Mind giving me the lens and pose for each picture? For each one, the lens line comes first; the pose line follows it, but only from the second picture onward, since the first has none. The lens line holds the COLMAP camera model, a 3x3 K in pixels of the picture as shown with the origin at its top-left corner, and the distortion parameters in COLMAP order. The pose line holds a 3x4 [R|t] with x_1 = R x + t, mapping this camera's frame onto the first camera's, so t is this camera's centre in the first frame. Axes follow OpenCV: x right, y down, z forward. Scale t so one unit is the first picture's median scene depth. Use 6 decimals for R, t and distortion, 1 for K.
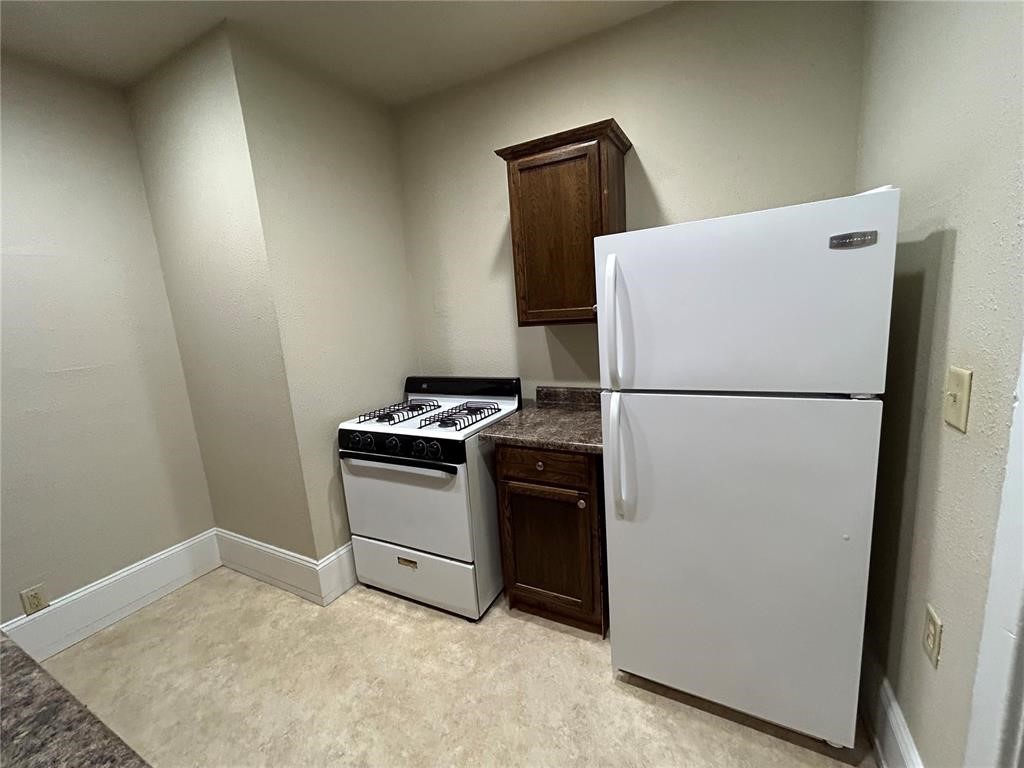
lens RADIAL K [[412.7, 0, 513.9], [0, 412.7, 383.6], [0, 0, 1]] dist [-0.002229, 0.000552]
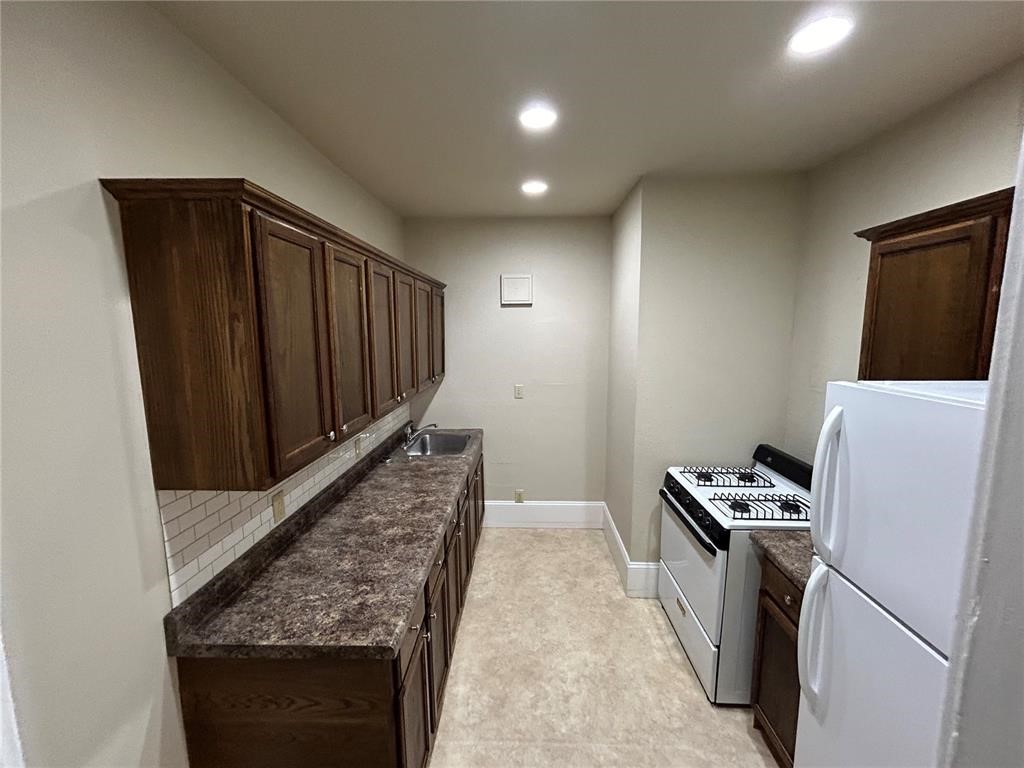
lens RADIAL K [[412.7, 0, 513.7], [0, 412.7, 382.5], [0, 0, 1]] dist [-0.002229, 0.000552]
pose [[0.424945, 0.185472, -0.886014, 0.461149], [-0.184656, 0.975965, 0.115738, -0.225633], [0.886185, 0.114426, 0.448980, 0.022354]]
